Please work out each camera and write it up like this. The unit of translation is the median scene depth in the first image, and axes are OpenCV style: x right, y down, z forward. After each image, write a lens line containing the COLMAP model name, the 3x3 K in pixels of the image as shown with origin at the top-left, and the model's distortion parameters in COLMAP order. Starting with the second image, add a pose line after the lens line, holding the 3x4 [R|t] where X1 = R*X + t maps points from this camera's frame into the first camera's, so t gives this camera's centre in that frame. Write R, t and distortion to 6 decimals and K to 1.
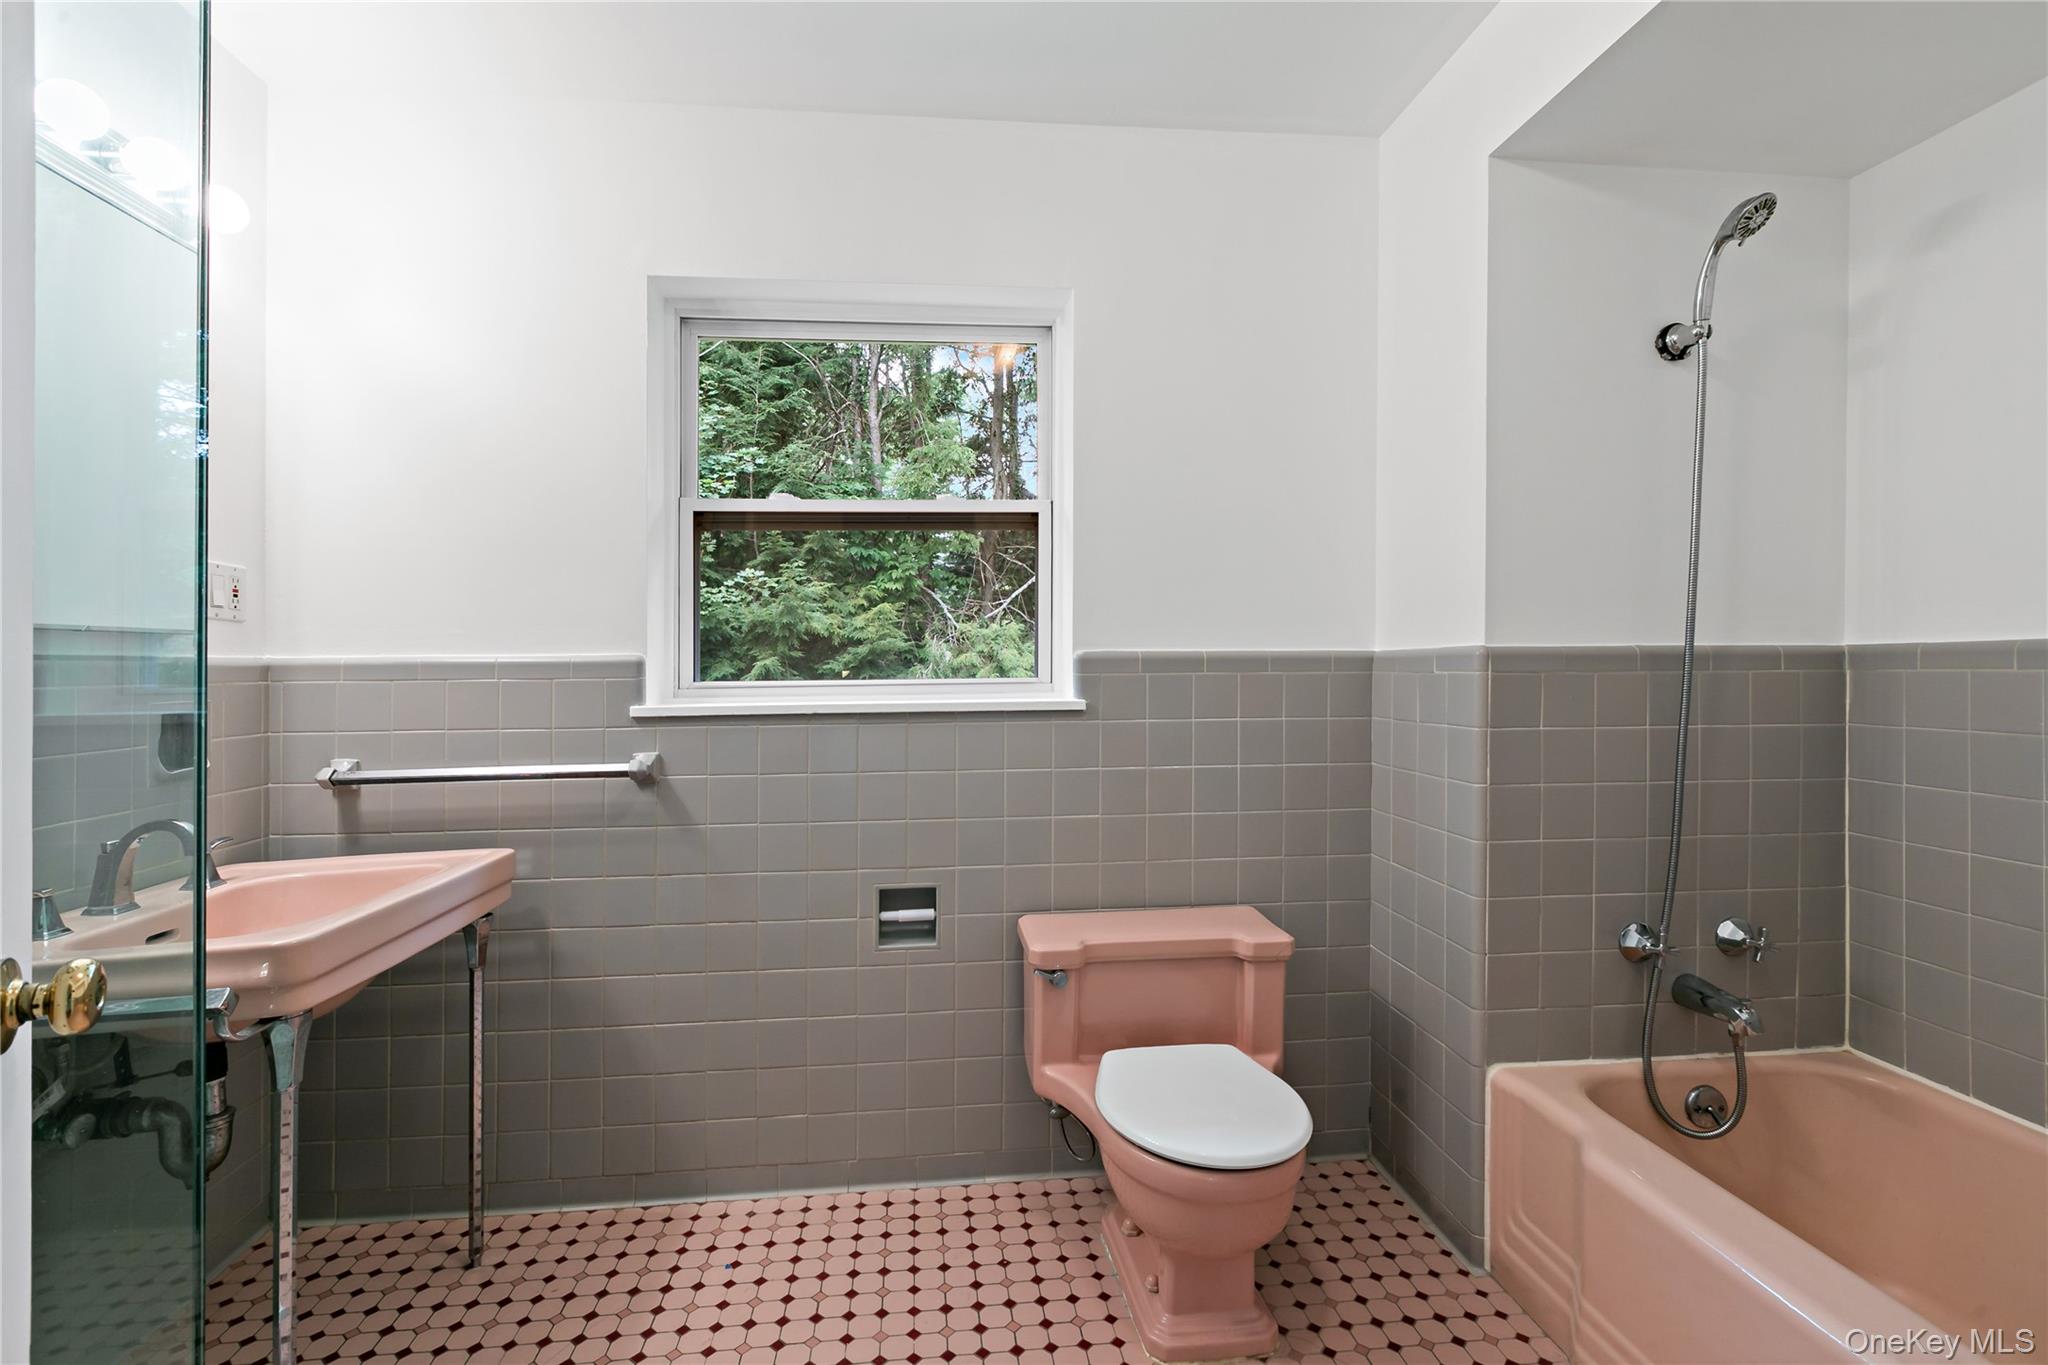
lens RADIAL K [[922.0, 0, 1001.2], [0, 922.0, 673.9], [0, 0, 1]] dist [0.003046, -0.002864]
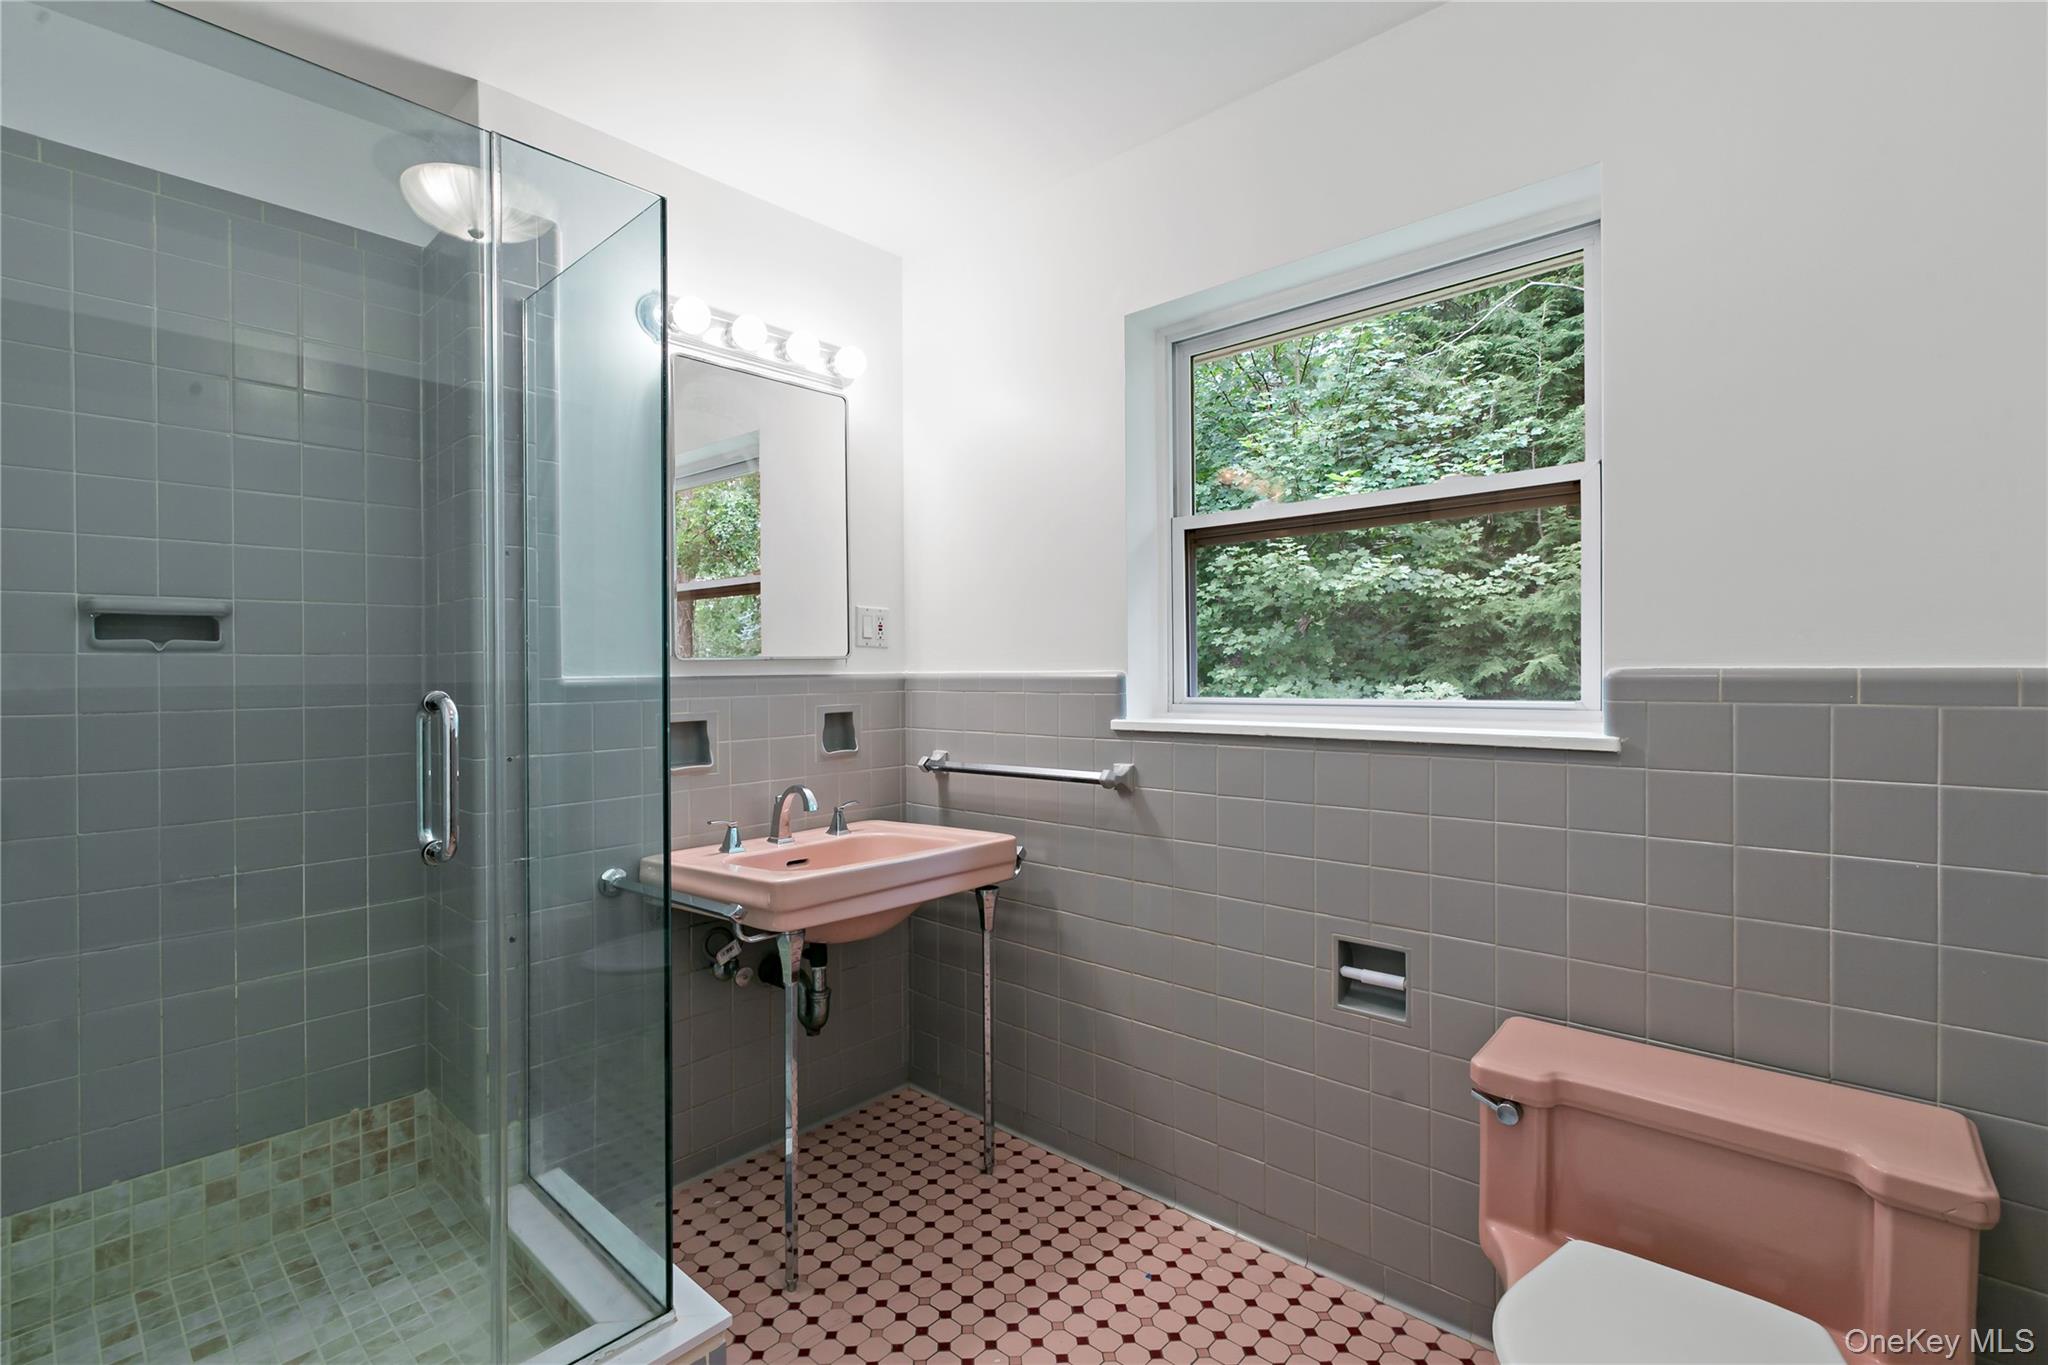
lens RADIAL K [[922.0, 0, 1009.0], [0, 922.0, 671.1], [0, 0, 1]] dist [0.003046, -0.002864]
pose [[0.666779, 0.005373, -0.745236, 0.310605], [-0.002727, 0.999985, 0.004771, -0.025200], [0.745251, -0.001149, 0.666783, 0.181701]]
